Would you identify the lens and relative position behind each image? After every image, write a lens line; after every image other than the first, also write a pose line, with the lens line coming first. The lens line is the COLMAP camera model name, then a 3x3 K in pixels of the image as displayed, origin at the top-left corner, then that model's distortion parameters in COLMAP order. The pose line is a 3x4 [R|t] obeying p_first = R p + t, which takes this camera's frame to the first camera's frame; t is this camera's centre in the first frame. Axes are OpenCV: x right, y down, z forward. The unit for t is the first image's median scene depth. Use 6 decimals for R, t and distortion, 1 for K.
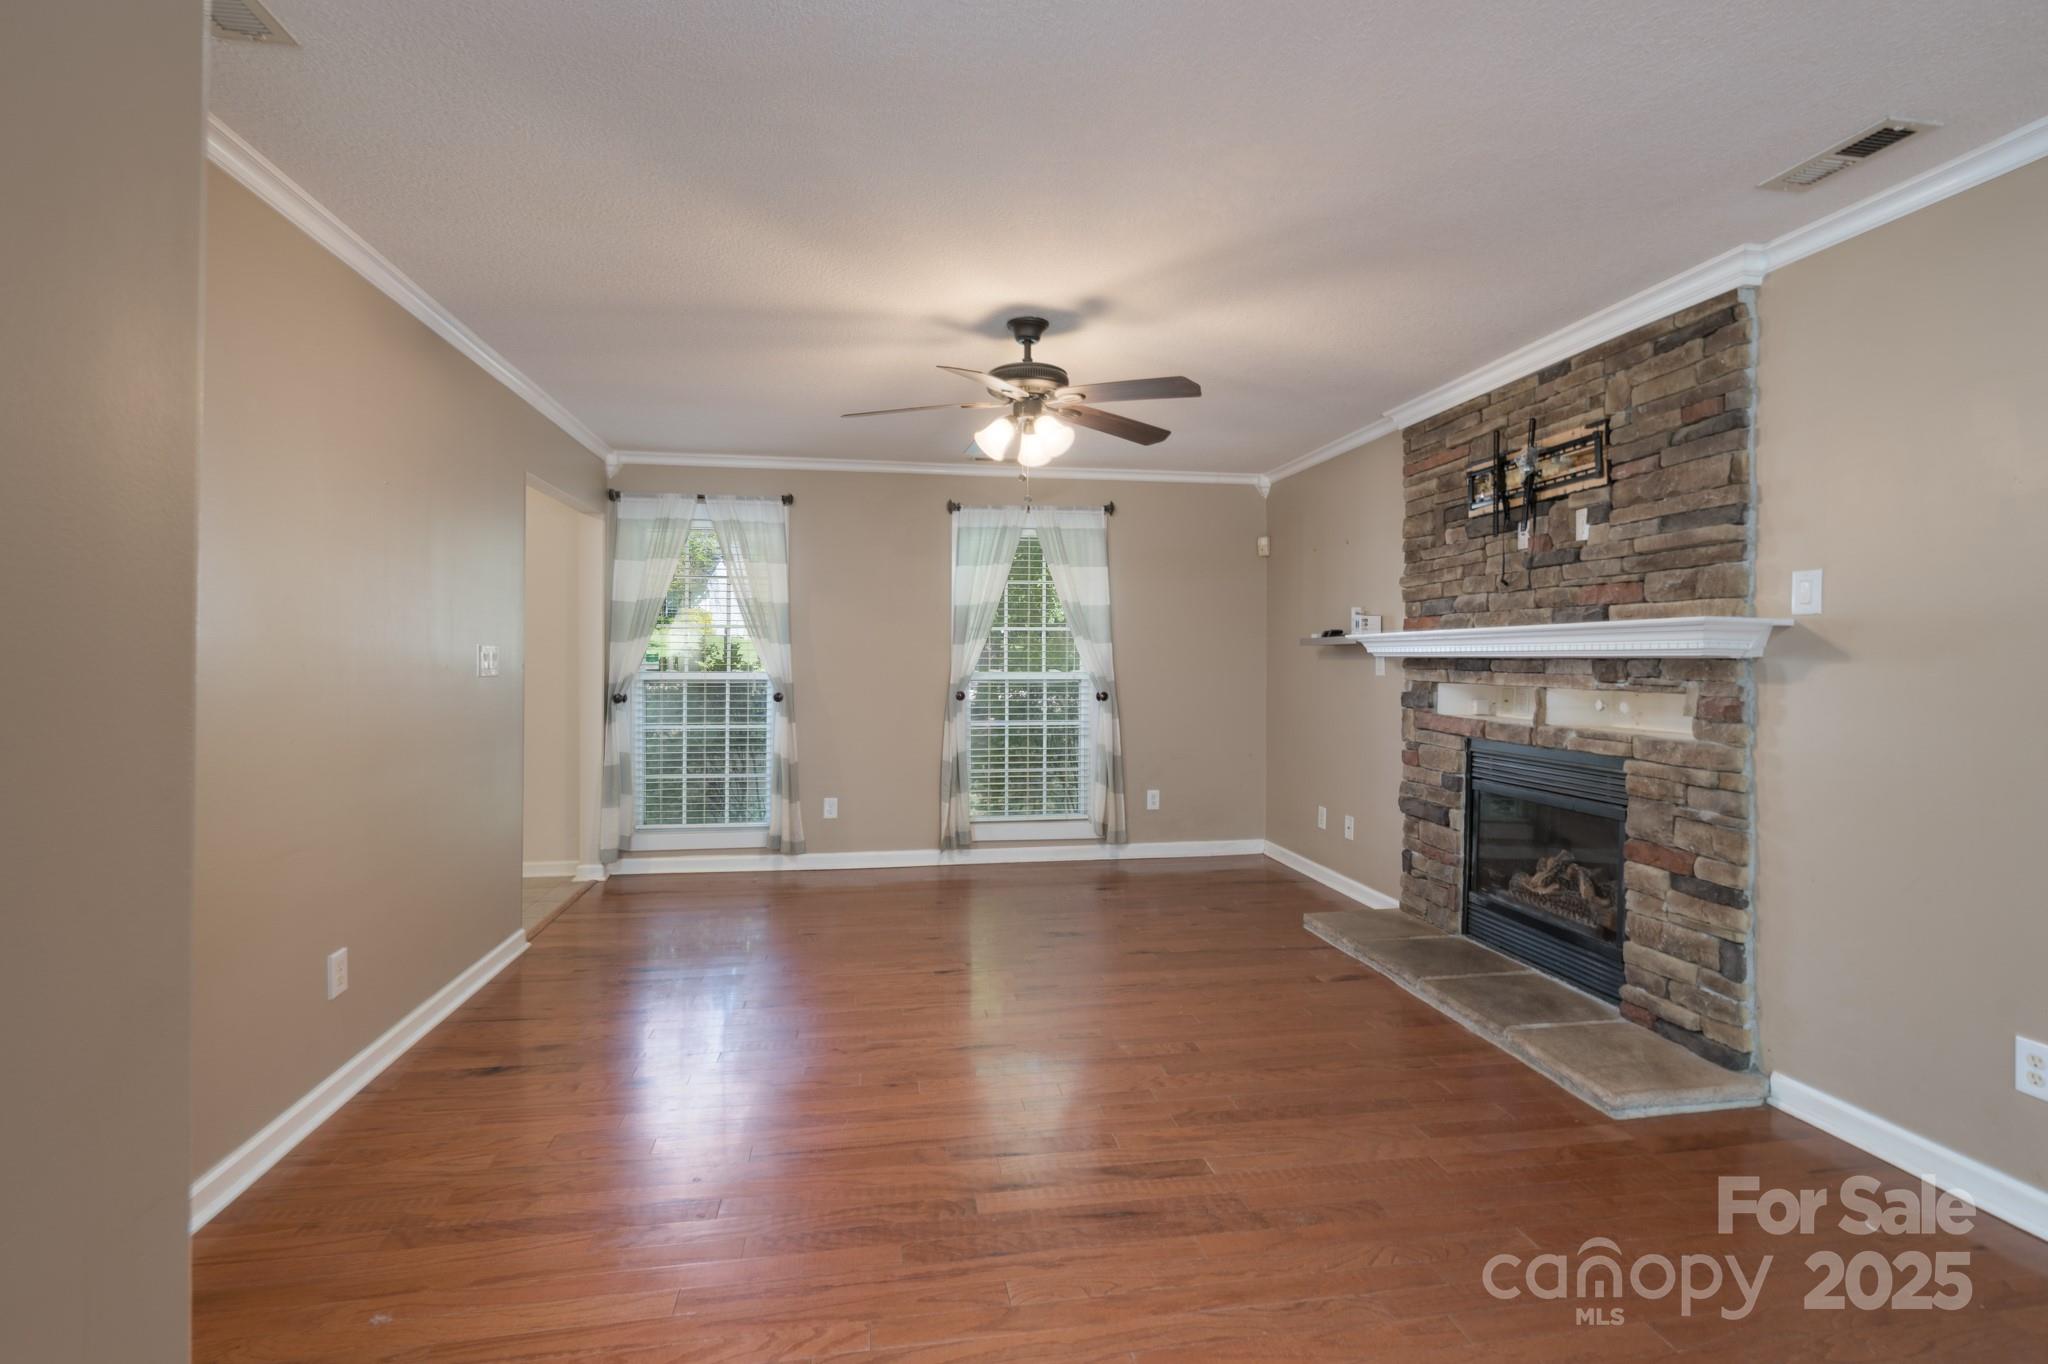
lens RADIAL K [[944.0, 0, 1022.3], [0, 944.0, 649.4], [0, 0, 1]] dist [-0.002190, -0.000191]
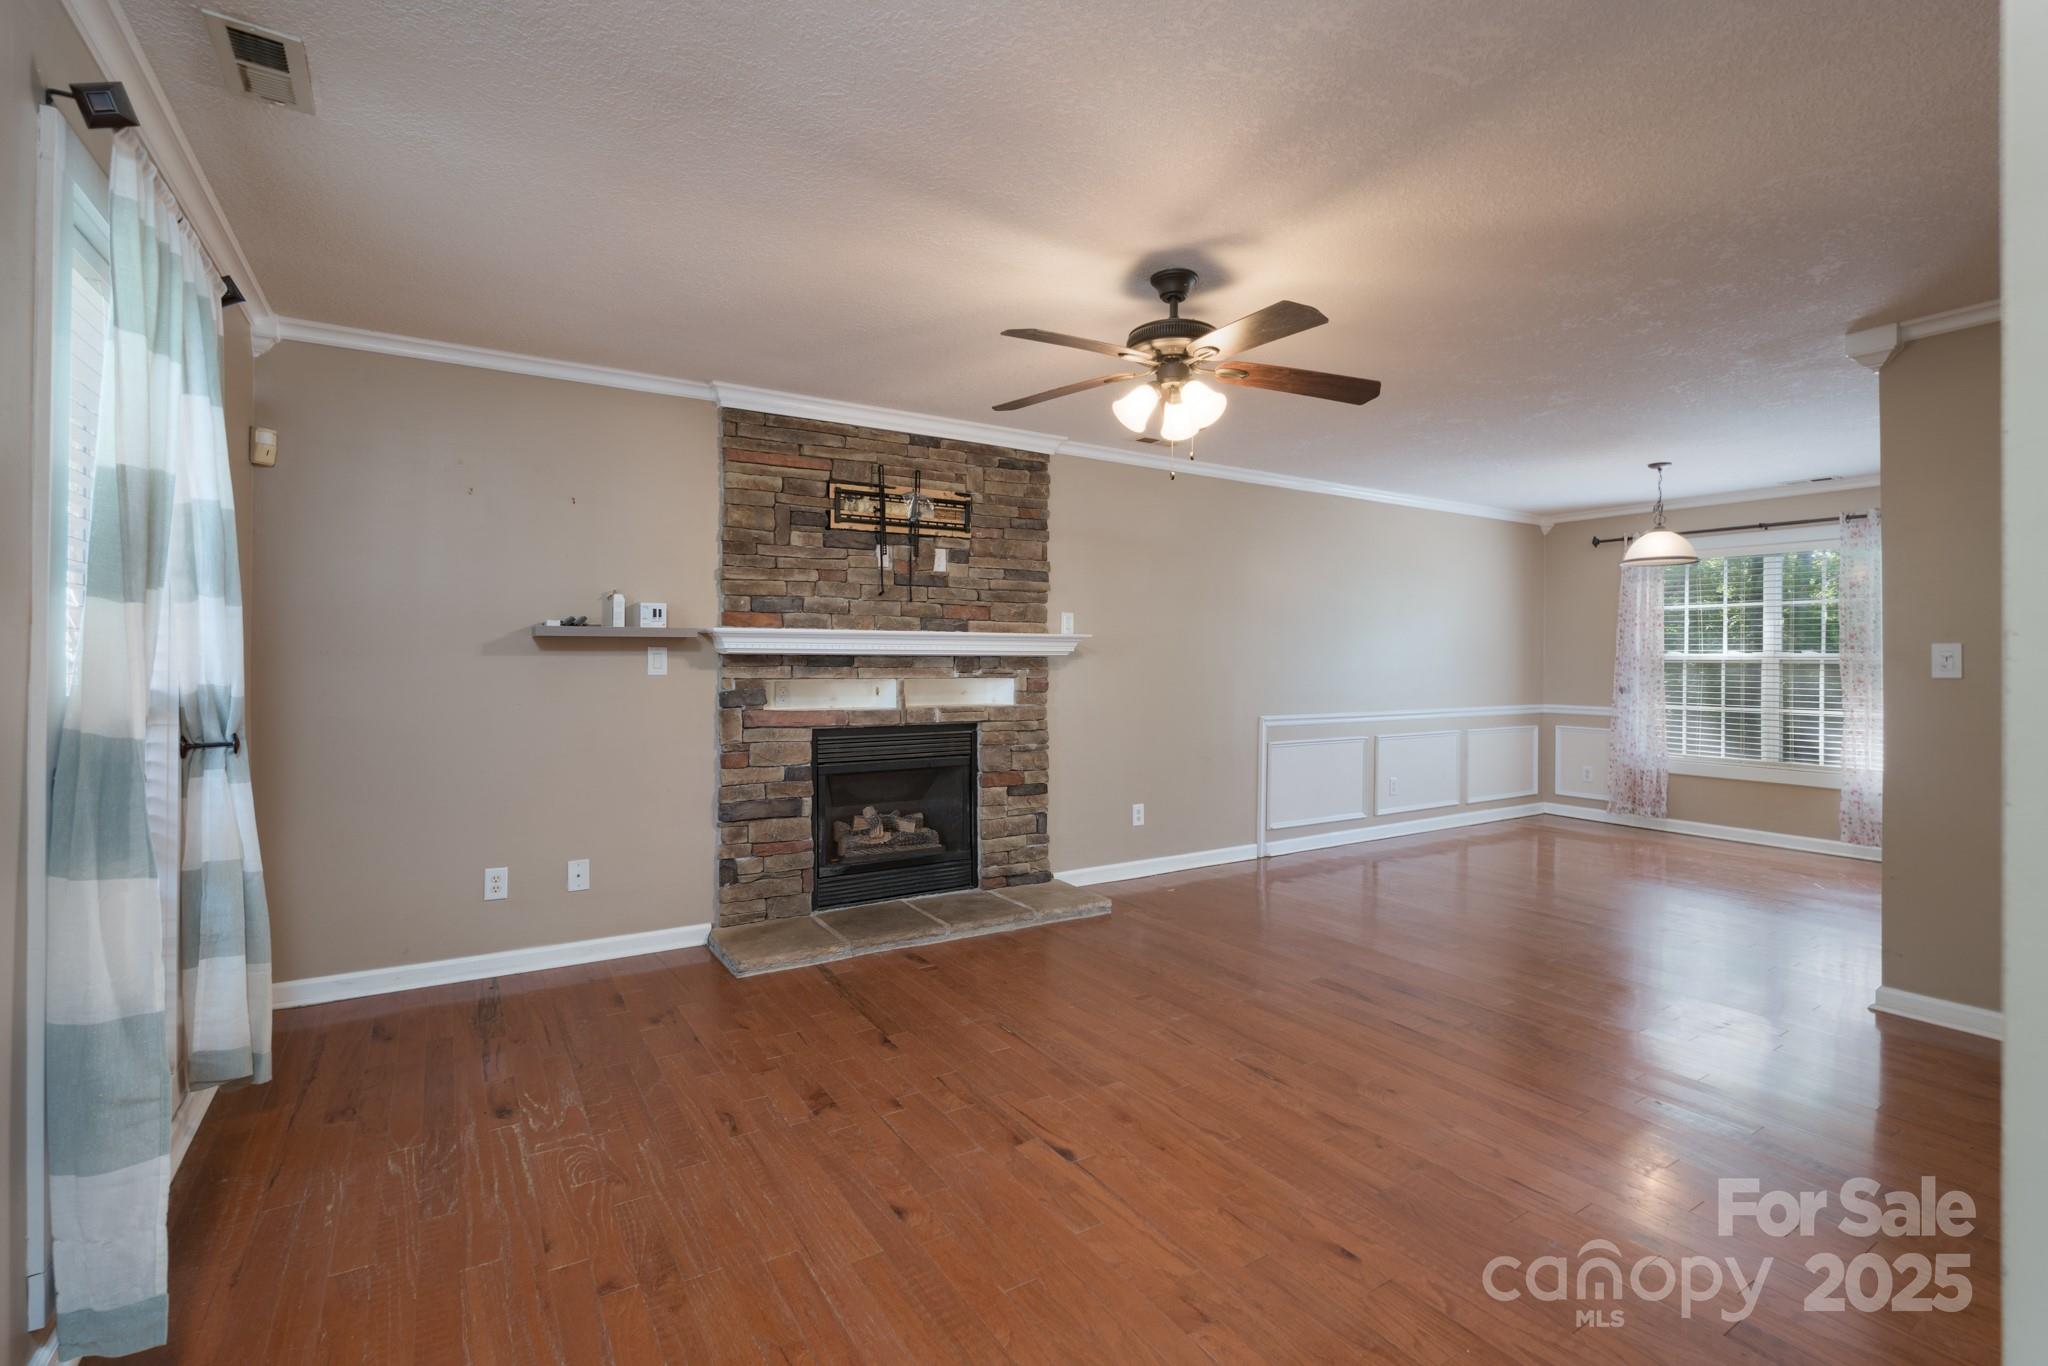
lens RADIAL K [[922.9, 0, 1026.6], [0, 922.9, 656.8], [0, 0, 1]] dist [-0.002621, 0.000145]
pose [[-0.387981, -0.002168, 0.921665, -0.728121], [-0.013893, 0.999897, -0.003496, 0.013554], [-0.921563, -0.014161, -0.387972, 1.438391]]
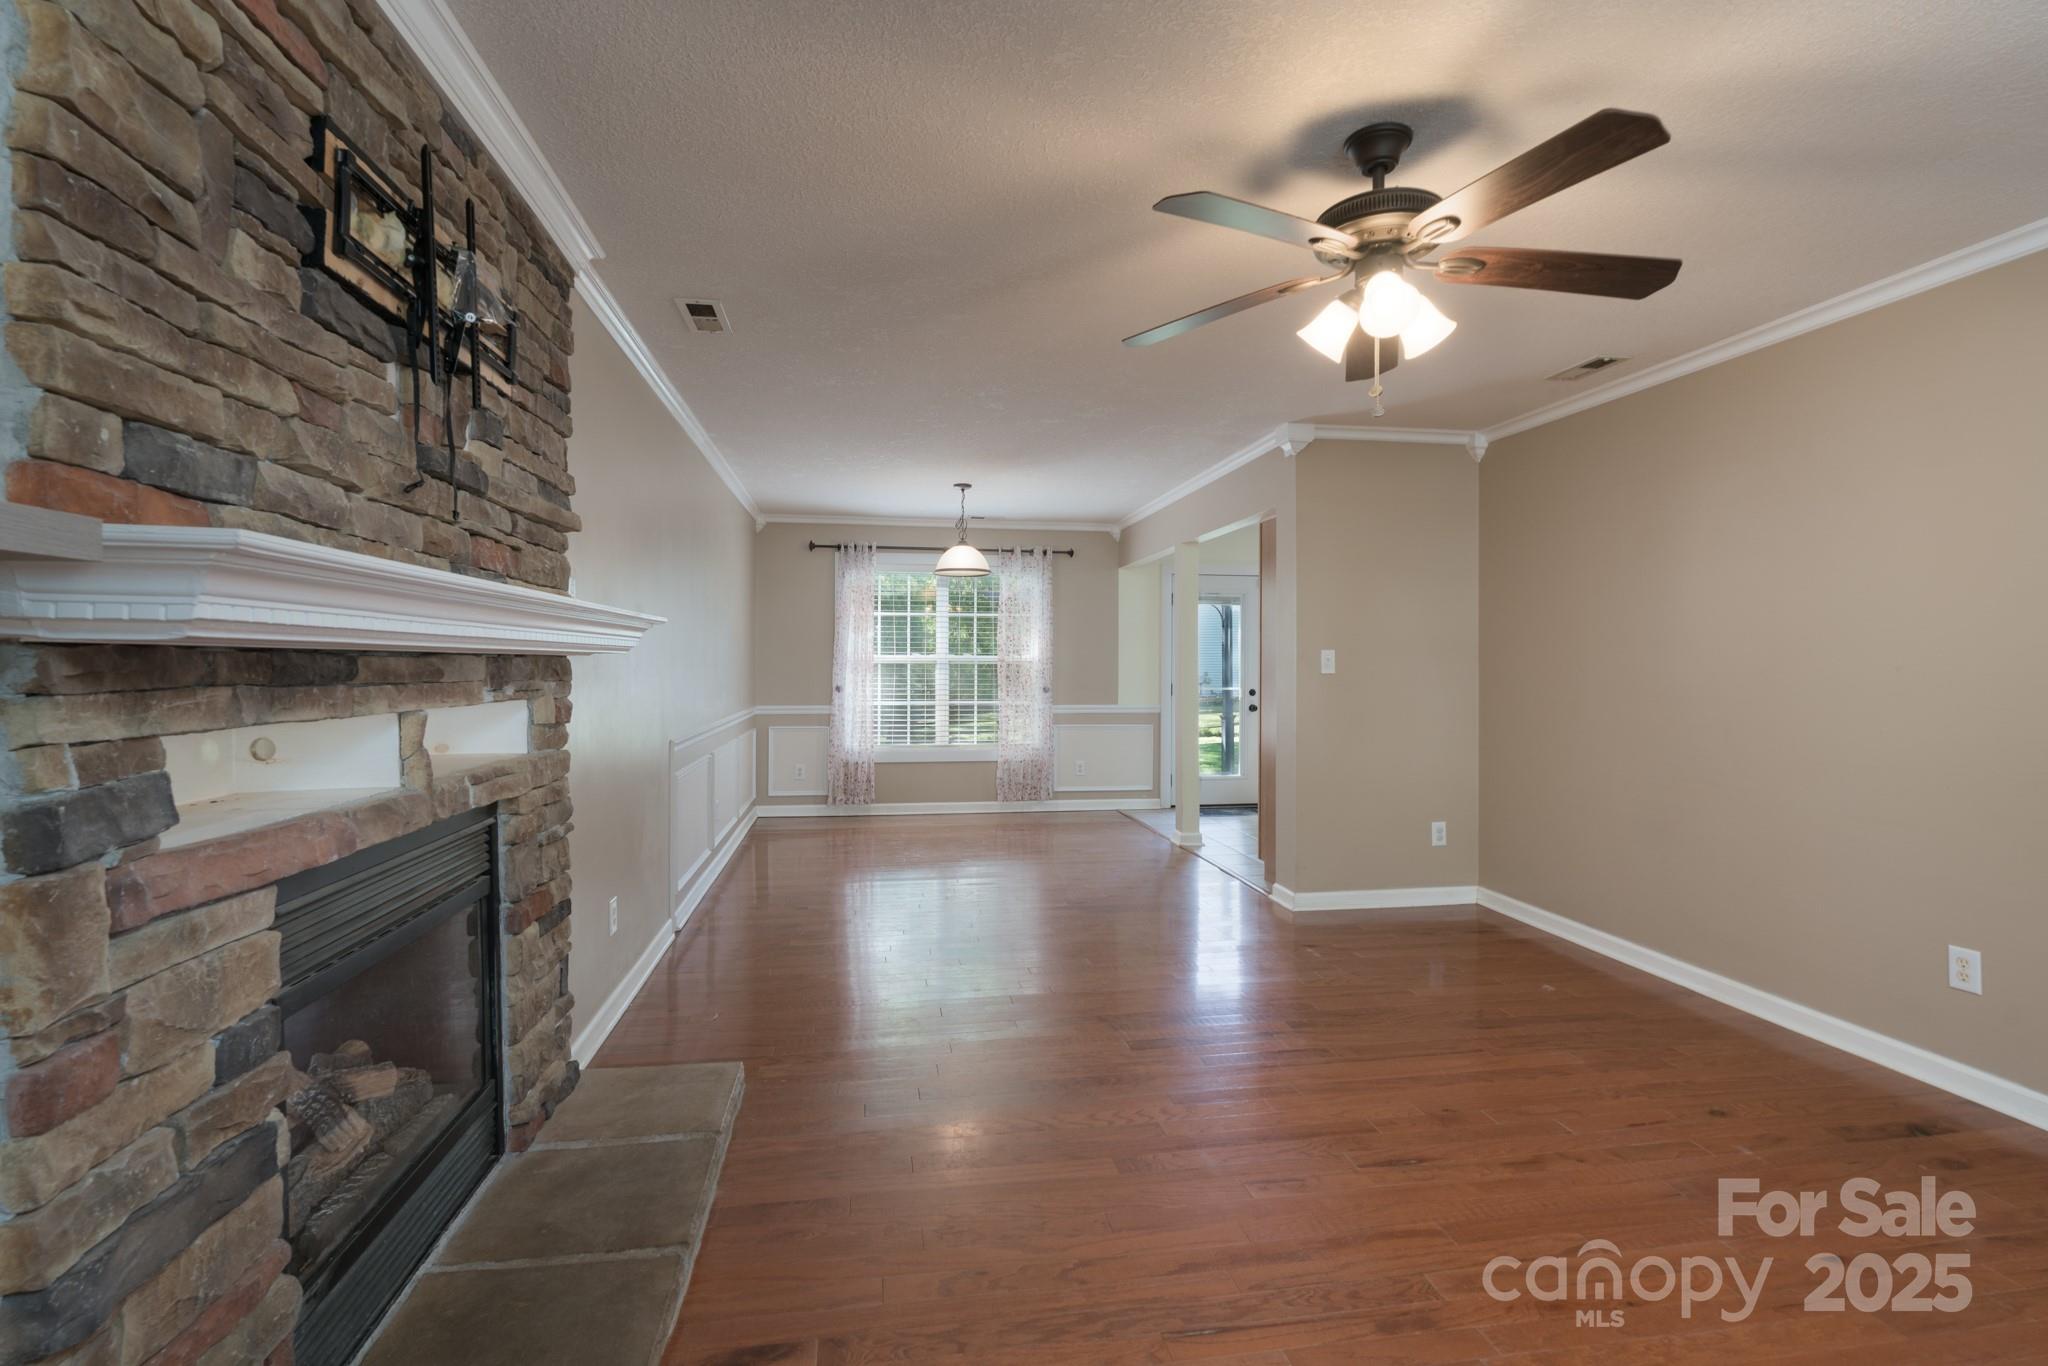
lens RADIAL K [[932.6, 0, 1010.9], [0, 932.6, 665.3], [0, 0, 1]] dist [0.000458, 0.000338]
pose [[-0.999900, -0.006025, 0.012805, 0.241770], [-0.006113, 0.999958, -0.006813, 0.018292], [-0.012764, -0.006891, -0.999895, 1.616529]]
